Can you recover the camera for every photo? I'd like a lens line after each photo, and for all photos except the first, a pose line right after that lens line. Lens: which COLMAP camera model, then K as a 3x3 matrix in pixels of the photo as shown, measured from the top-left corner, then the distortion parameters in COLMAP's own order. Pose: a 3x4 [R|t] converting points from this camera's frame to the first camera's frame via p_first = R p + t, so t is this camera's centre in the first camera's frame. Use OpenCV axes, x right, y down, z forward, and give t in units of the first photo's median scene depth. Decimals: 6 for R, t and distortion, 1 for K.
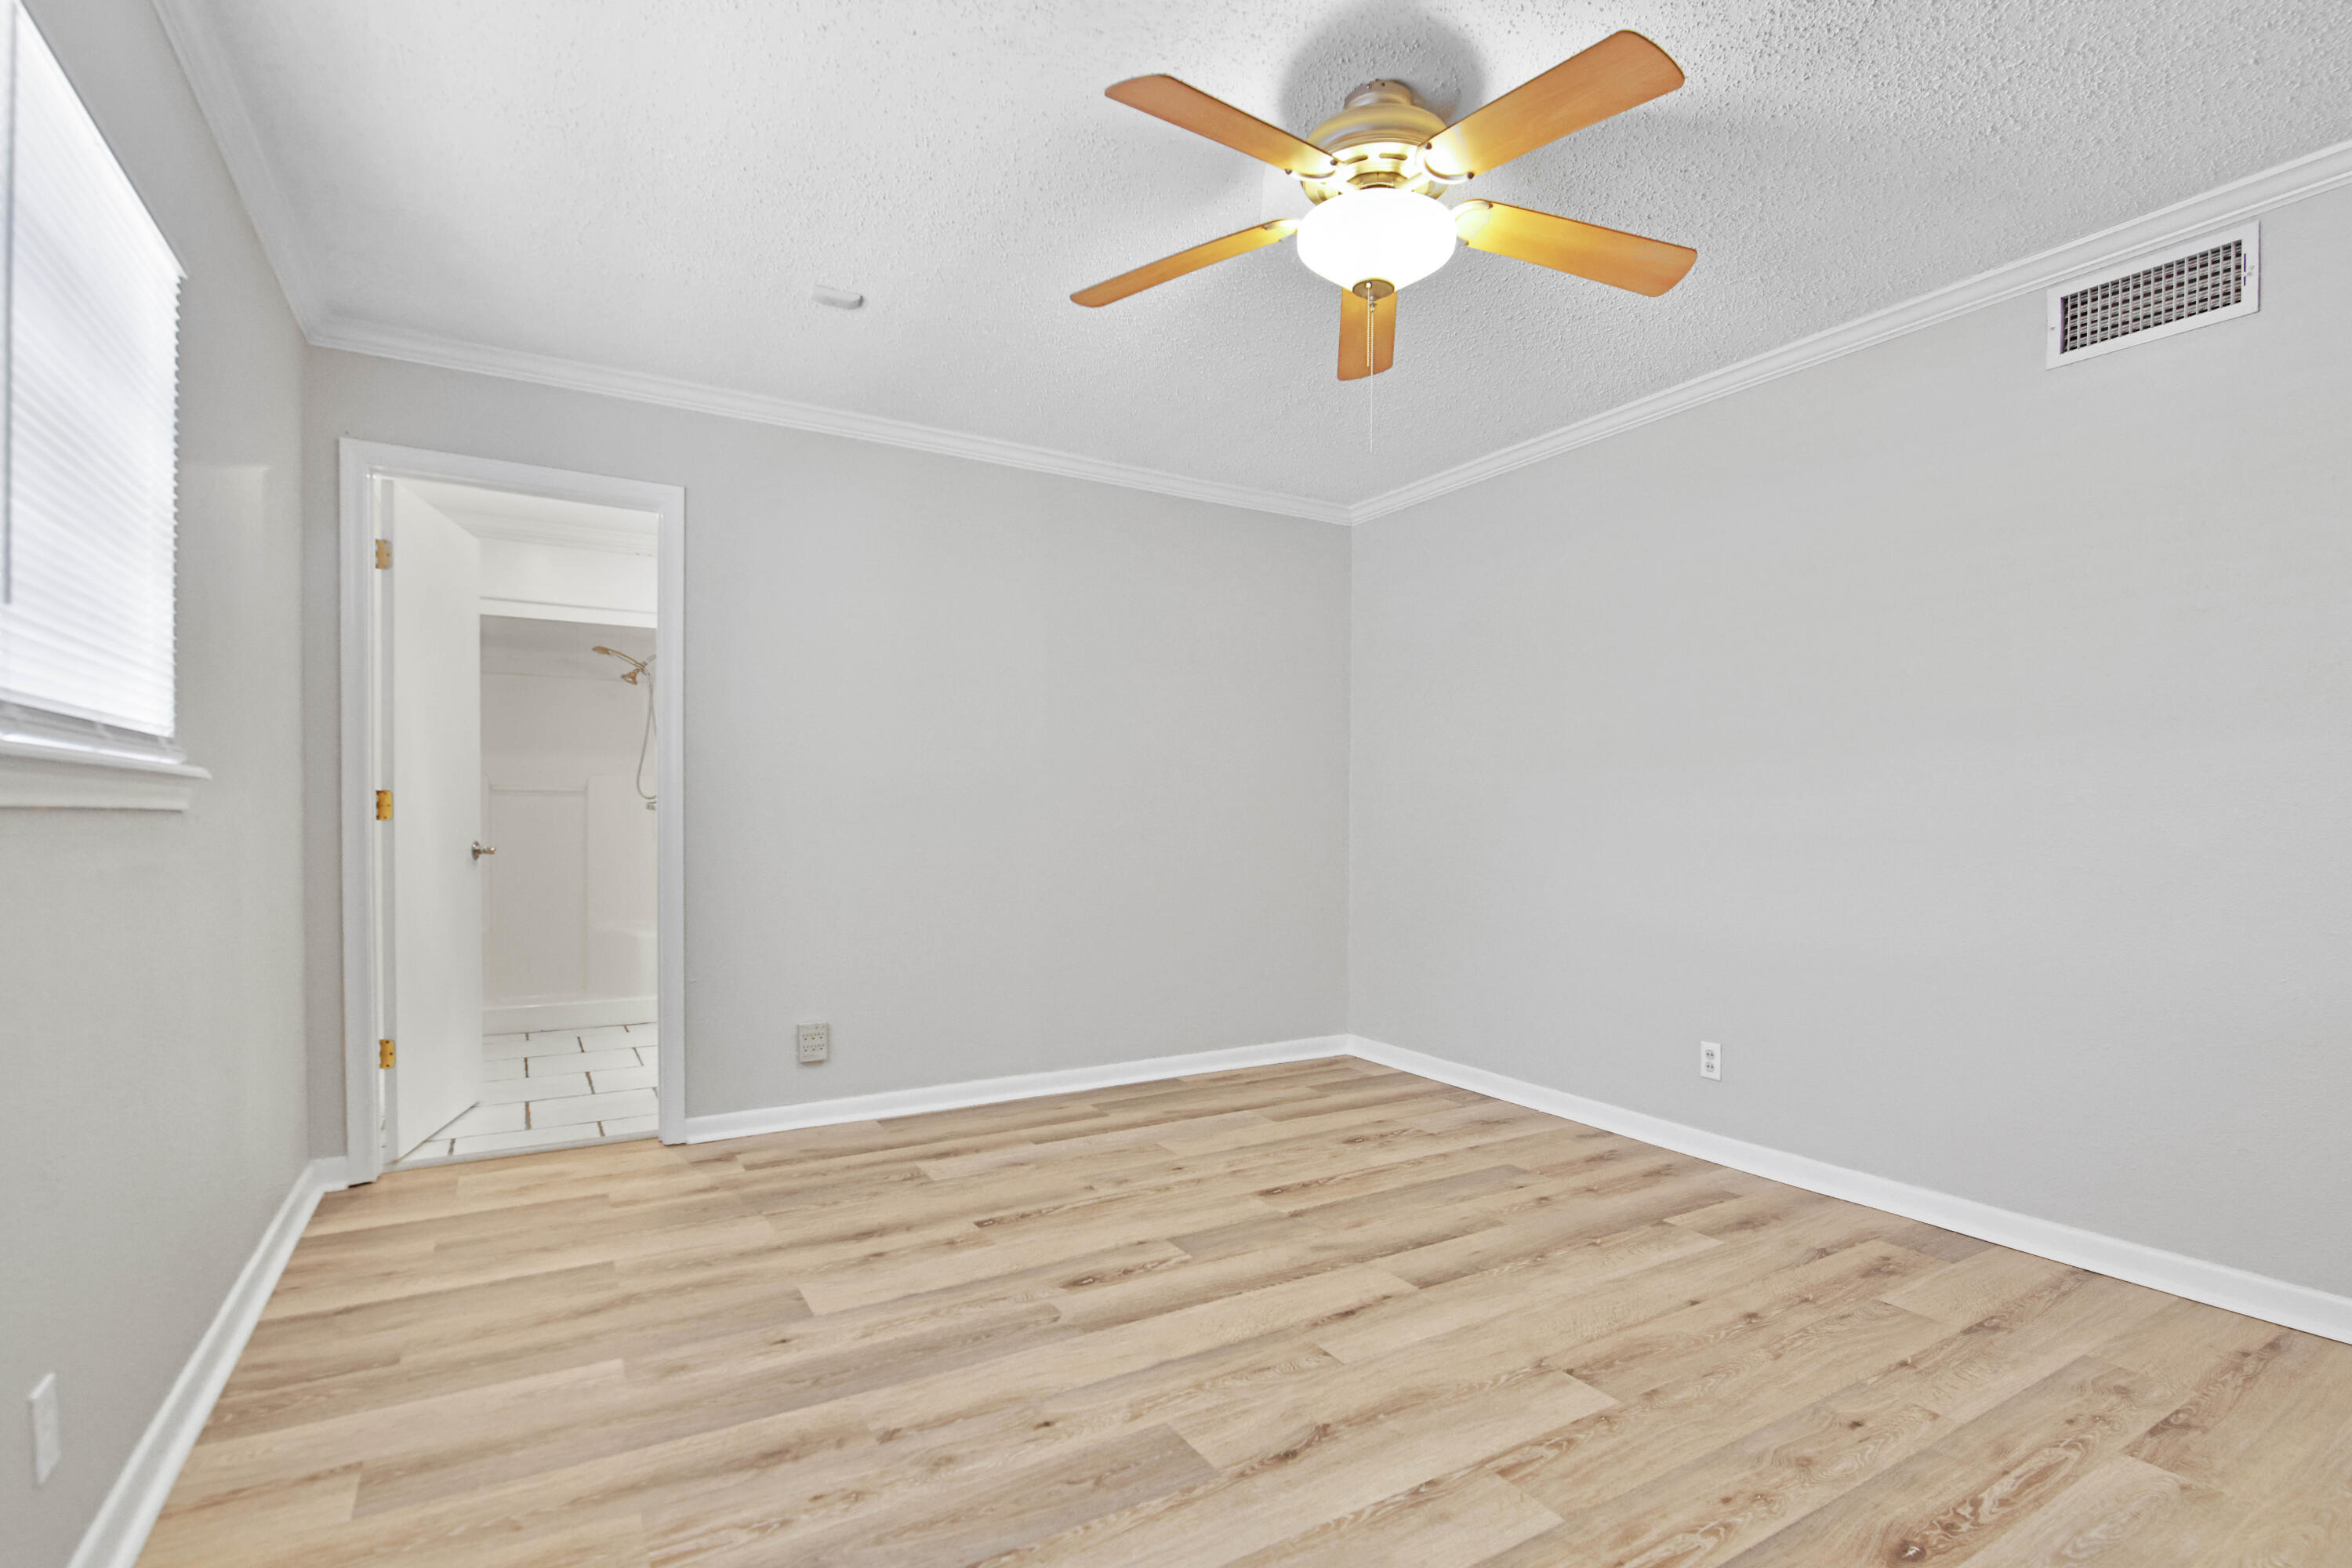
lens RADIAL K [[1111.1, 0, 1208.4], [0, 1111.1, 823.6], [0, 0, 1]] dist [-0.006429, -0.005761]
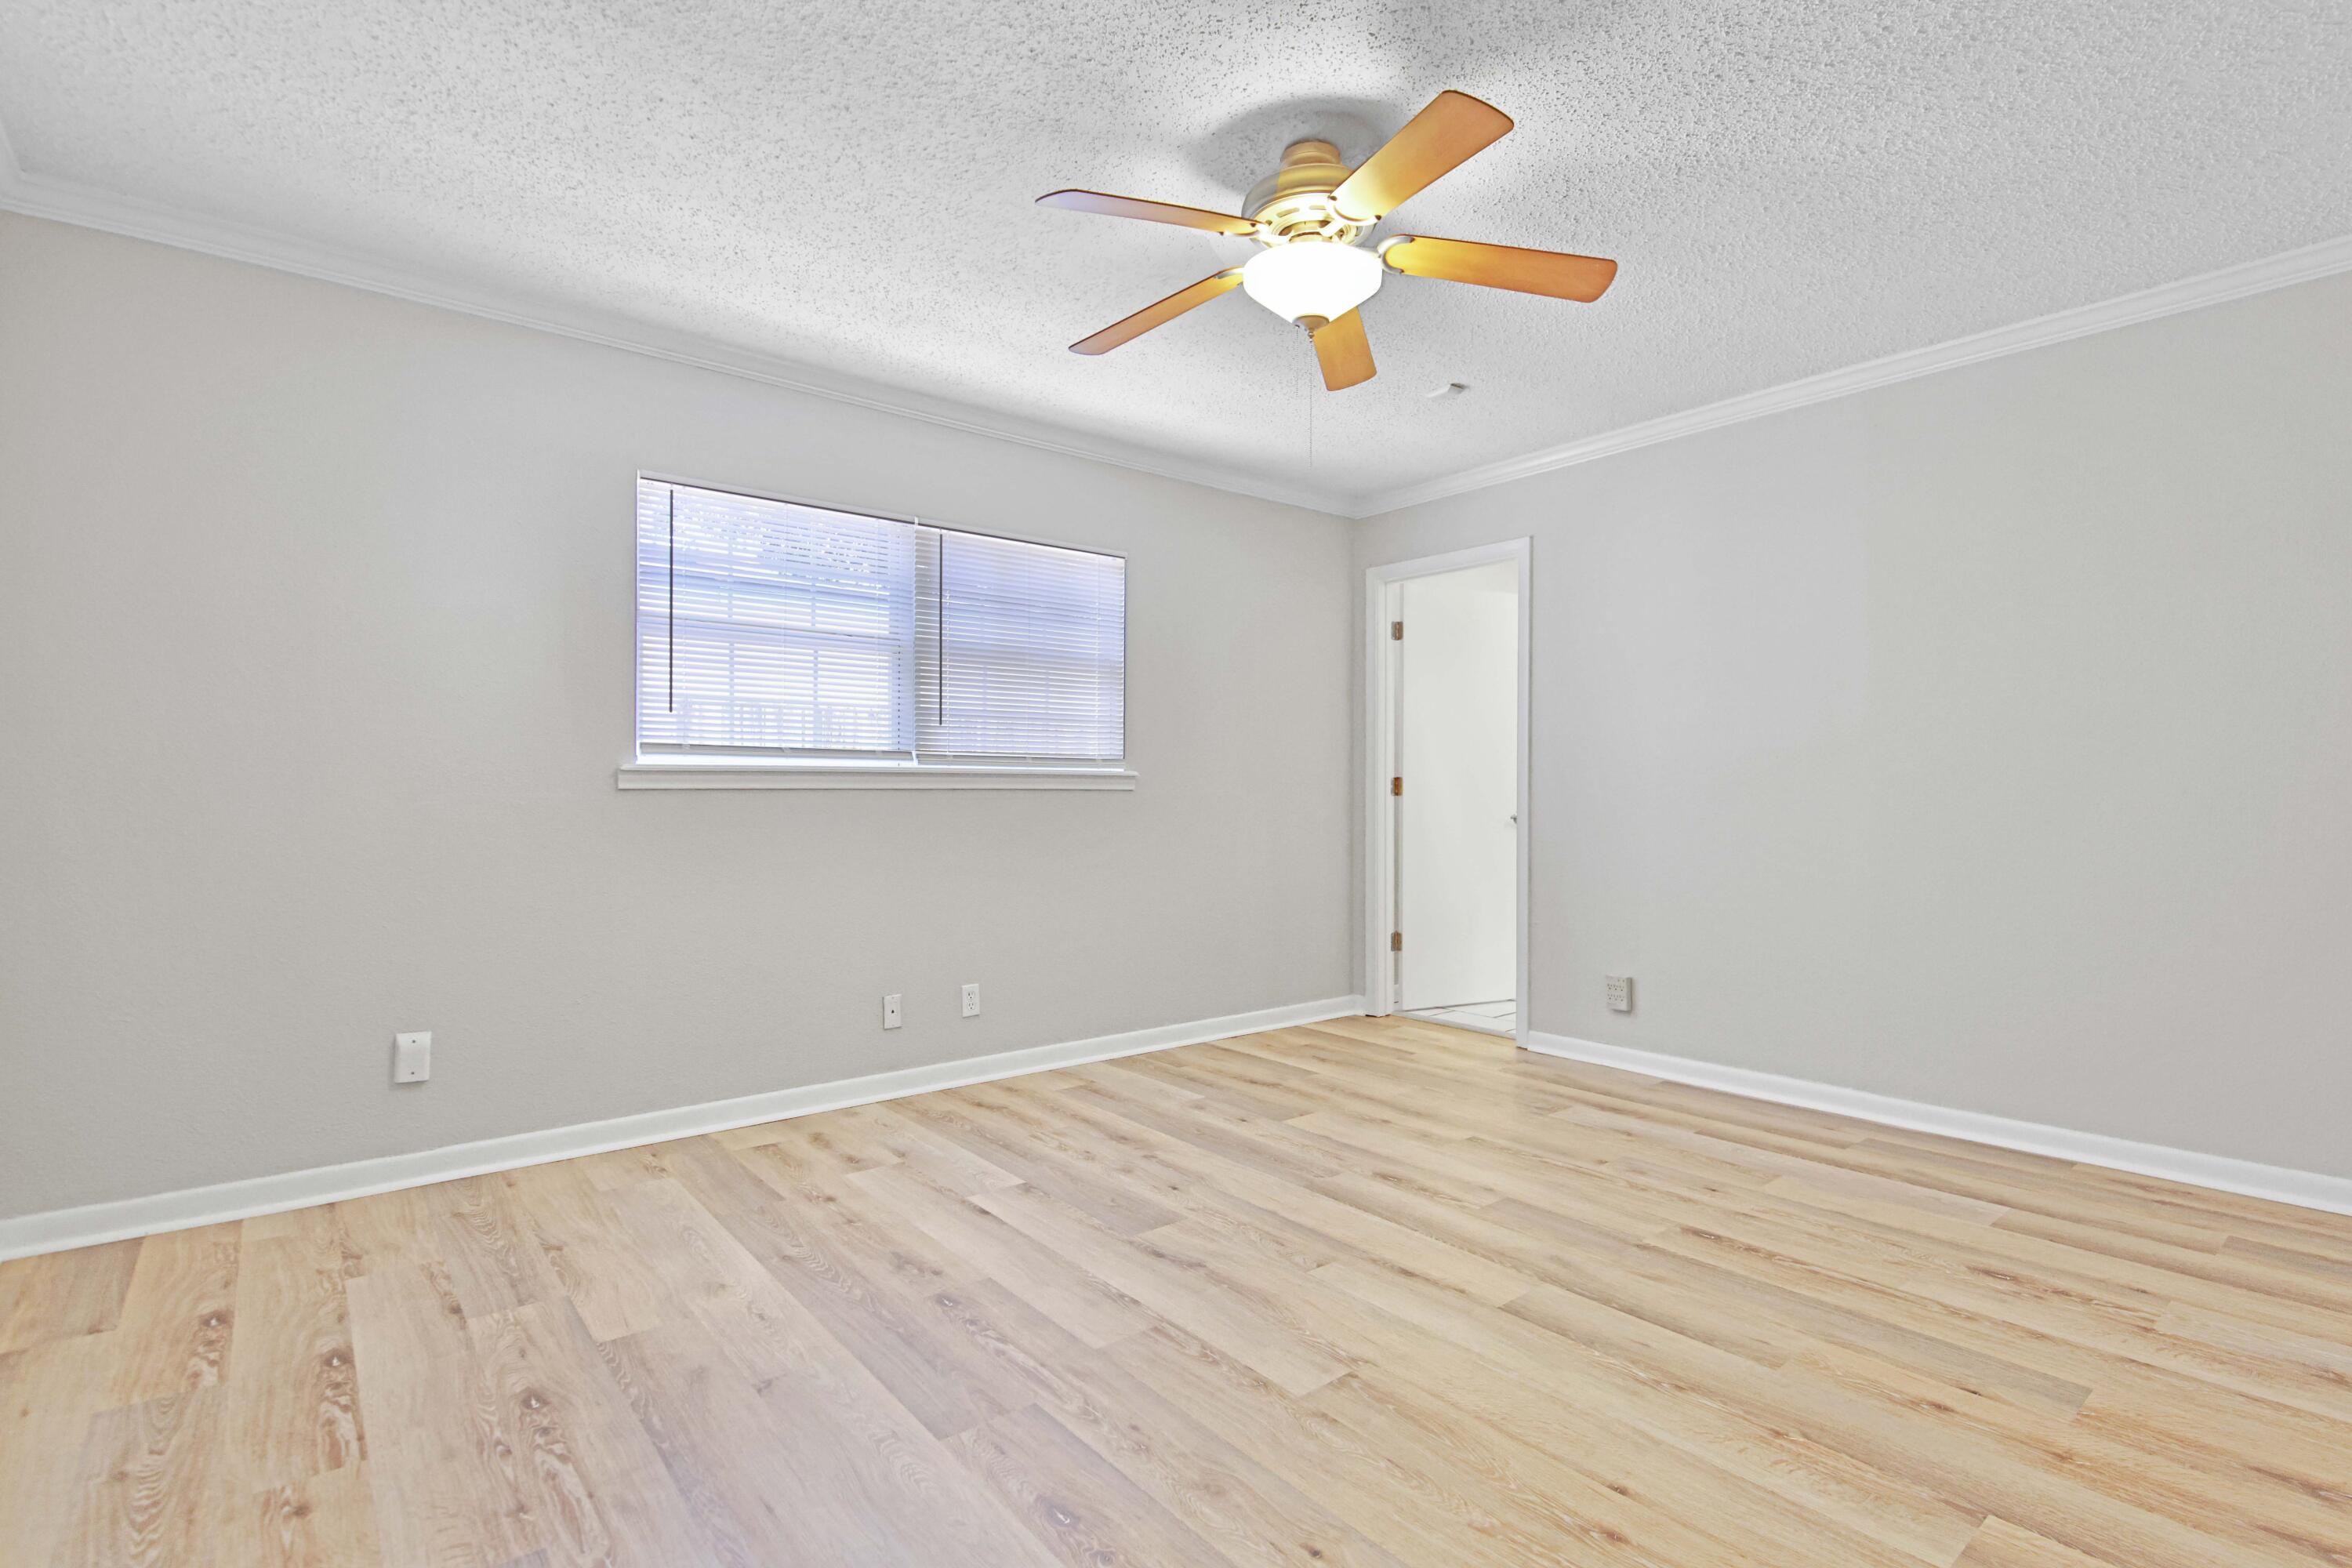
lens RADIAL K [[1111.1, 0, 1179.3], [0, 1111.1, 784.7], [0, 0, 1]] dist [-0.006429, -0.005761]
pose [[0.130723, -0.011223, -0.991355, 0.939822], [-0.005877, 0.999910, -0.012095, 0.002143], [0.991402, 0.007407, 0.130645, 0.546372]]
